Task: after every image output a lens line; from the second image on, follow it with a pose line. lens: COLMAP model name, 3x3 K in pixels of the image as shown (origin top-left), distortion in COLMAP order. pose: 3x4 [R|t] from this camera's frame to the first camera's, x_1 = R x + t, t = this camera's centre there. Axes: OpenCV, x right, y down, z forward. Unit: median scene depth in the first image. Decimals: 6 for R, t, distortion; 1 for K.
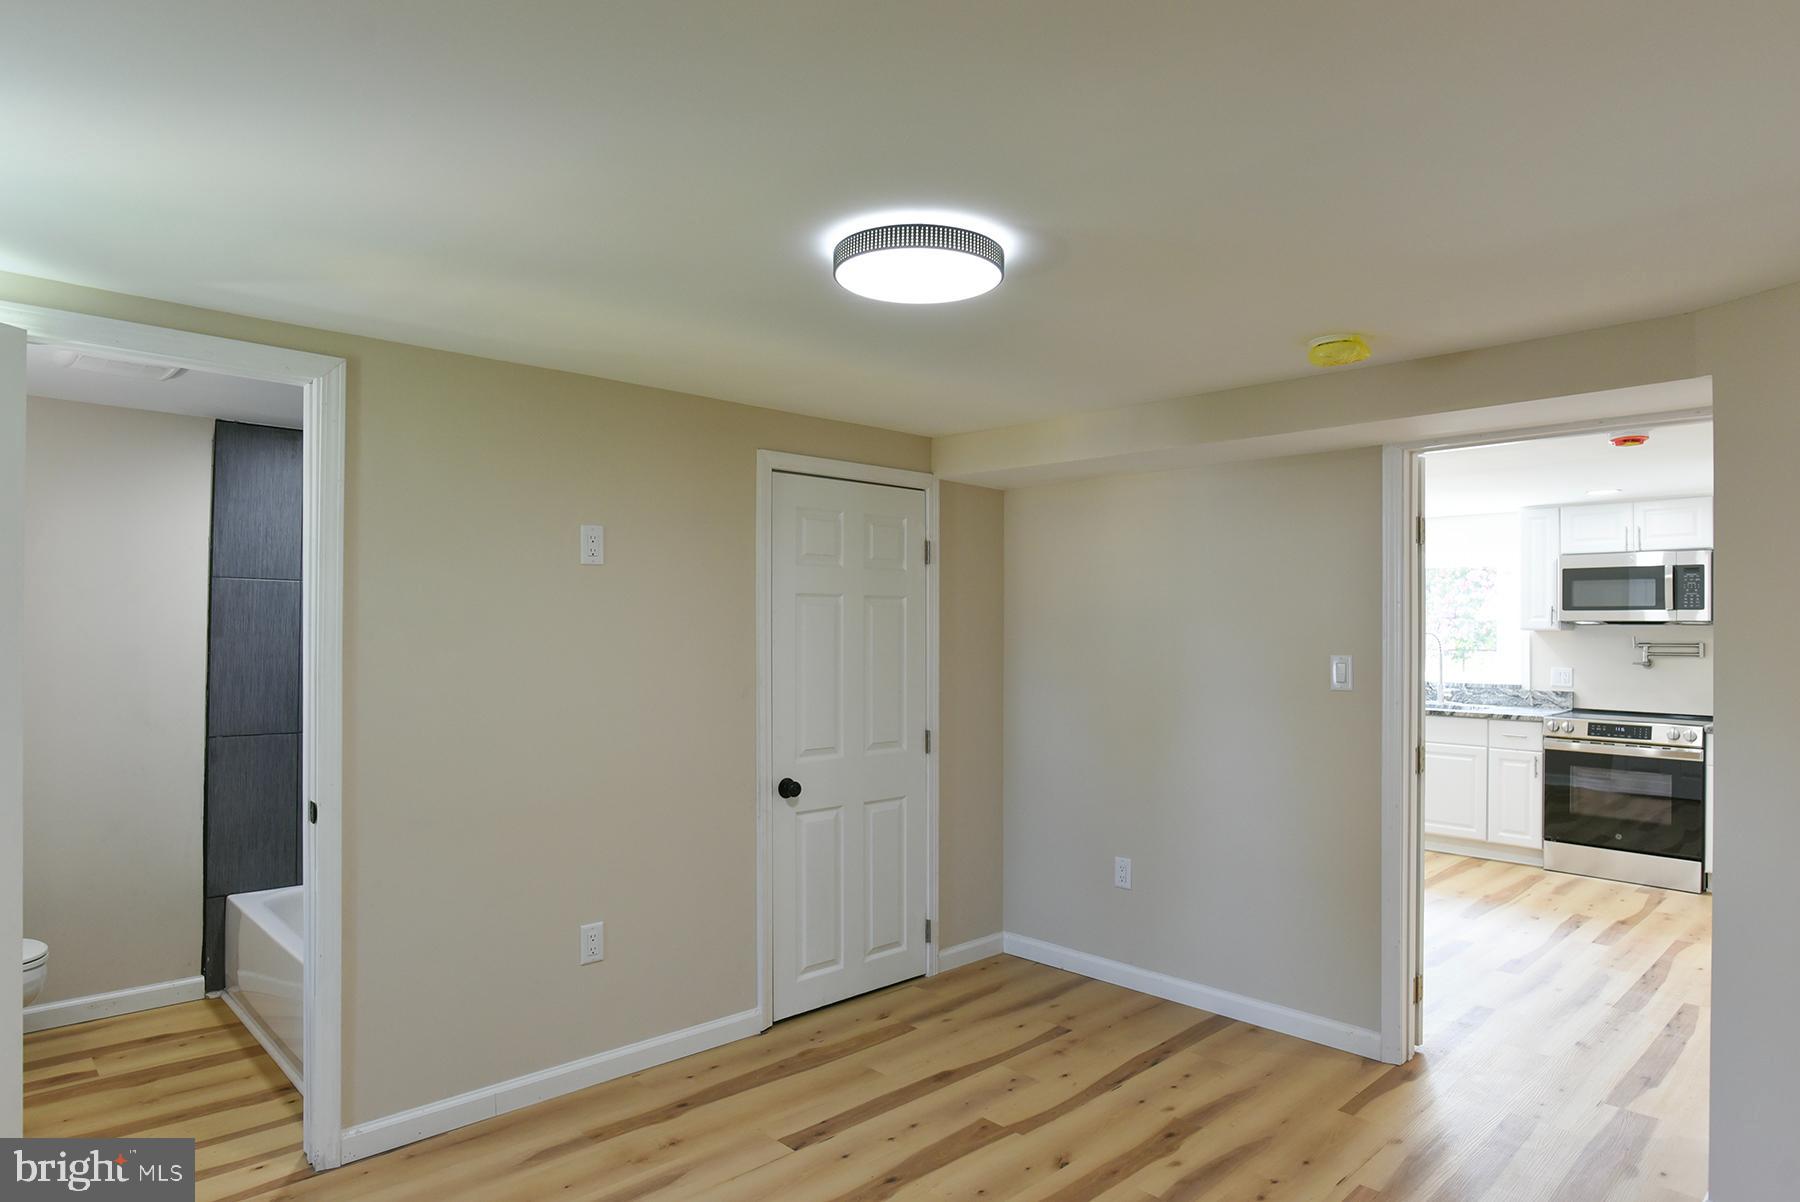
lens RADIAL K [[1073.8, 0, 889.9], [0, 1073.8, 608.9], [0, 0, 1]] dist [-0.022254, -0.000185]
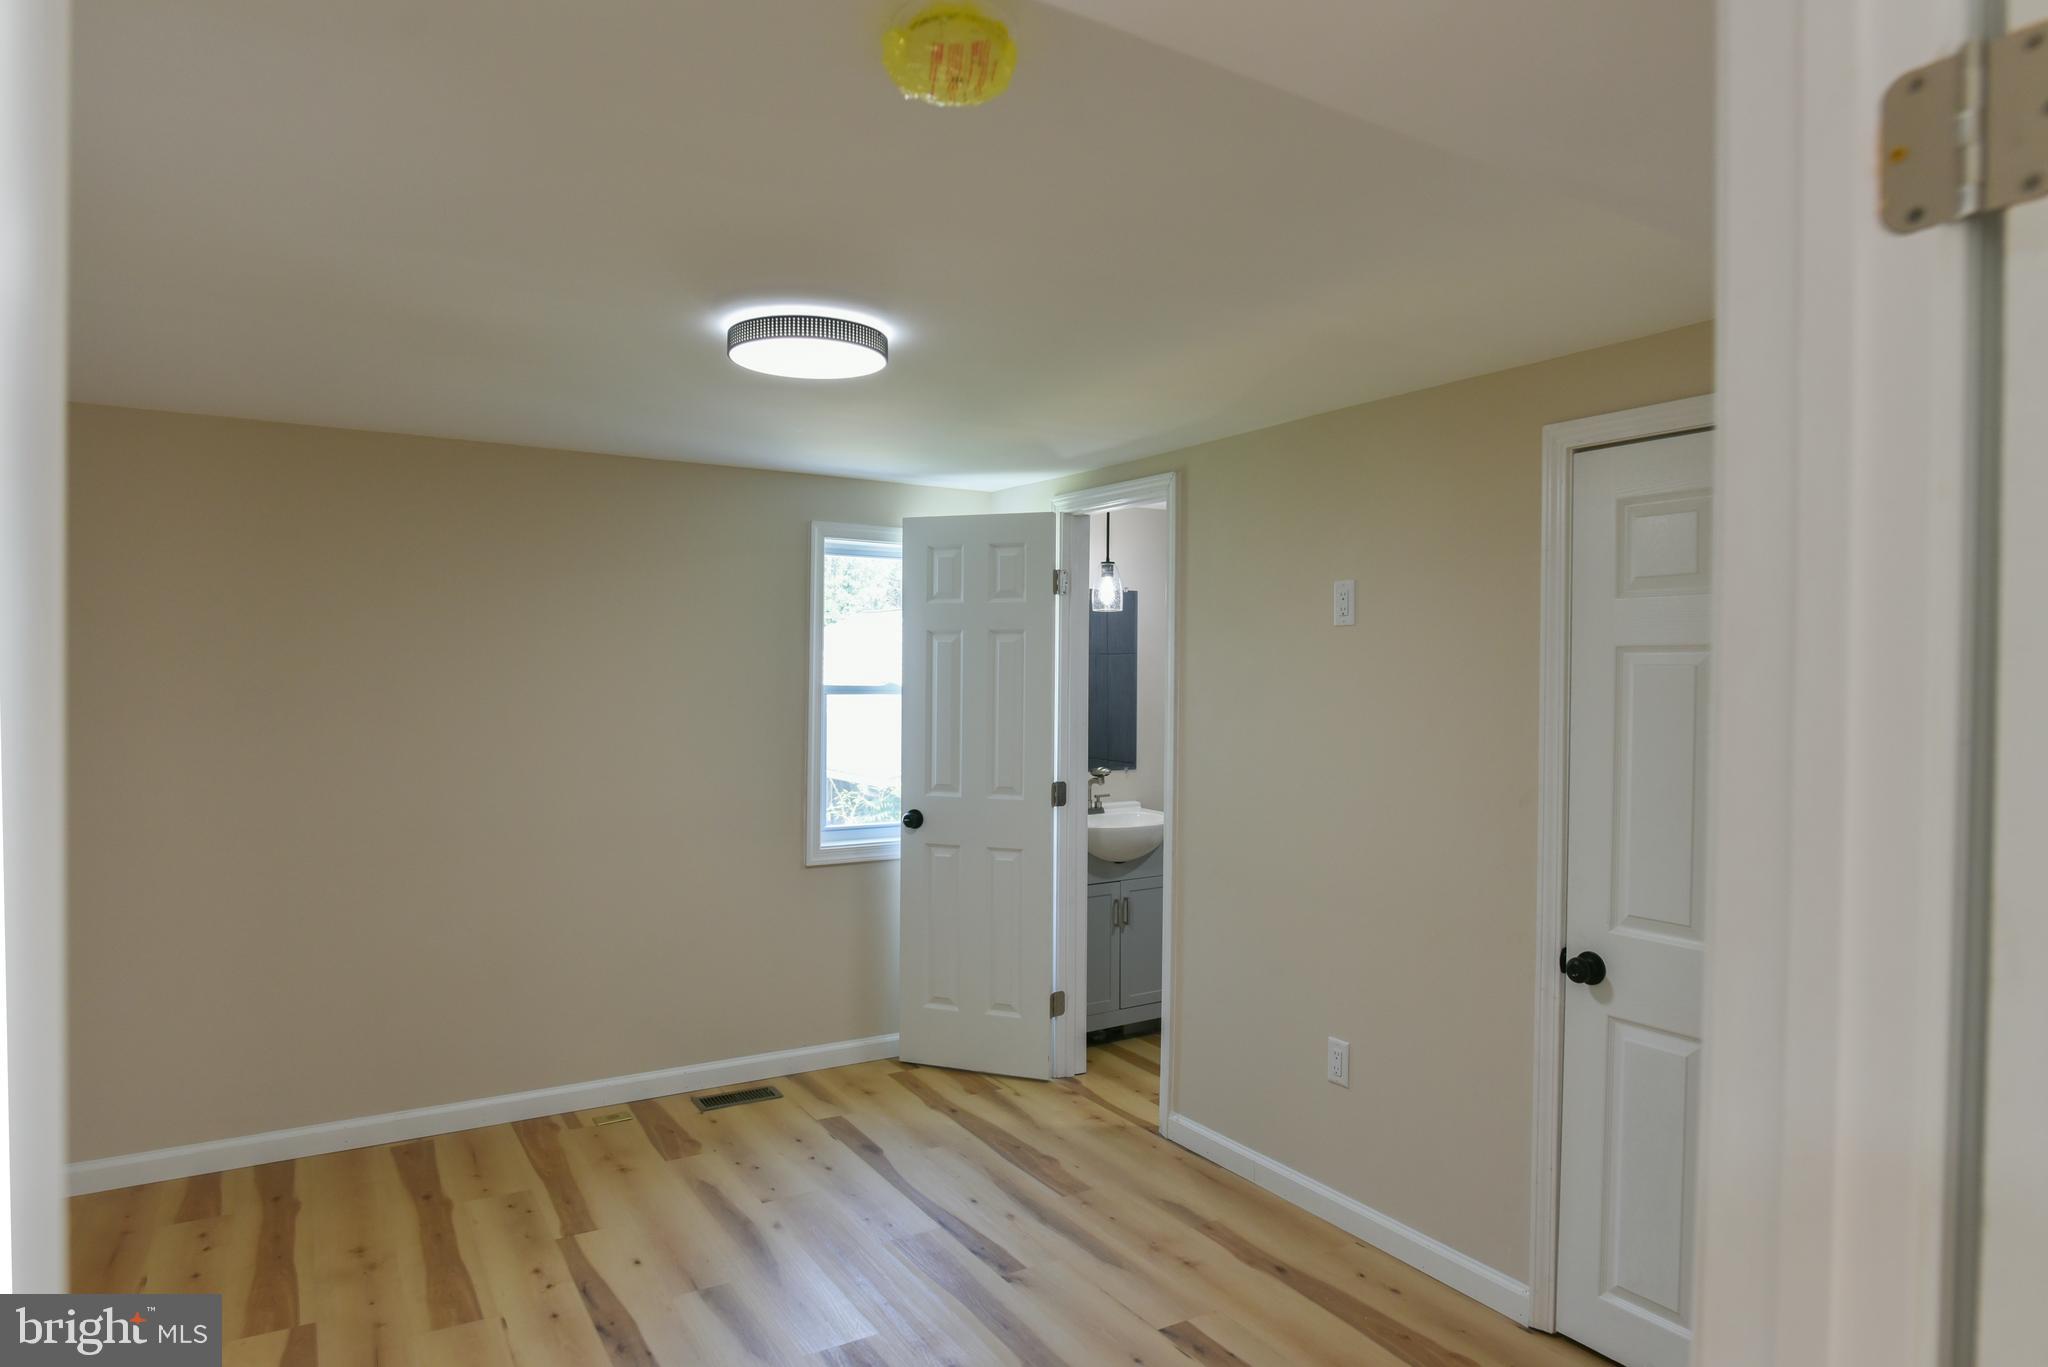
lens RADIAL K [[1221.8, 0, 1012.5], [0, 1221.8, 692.5], [0, 0, 1]] dist [-0.022254, -0.000185]
pose [[-0.224808, -0.004056, -0.974395, 0.745291], [-0.003522, 0.999988, -0.003350, 0.017011], [0.974397, 0.002679, -0.224819, 0.963522]]
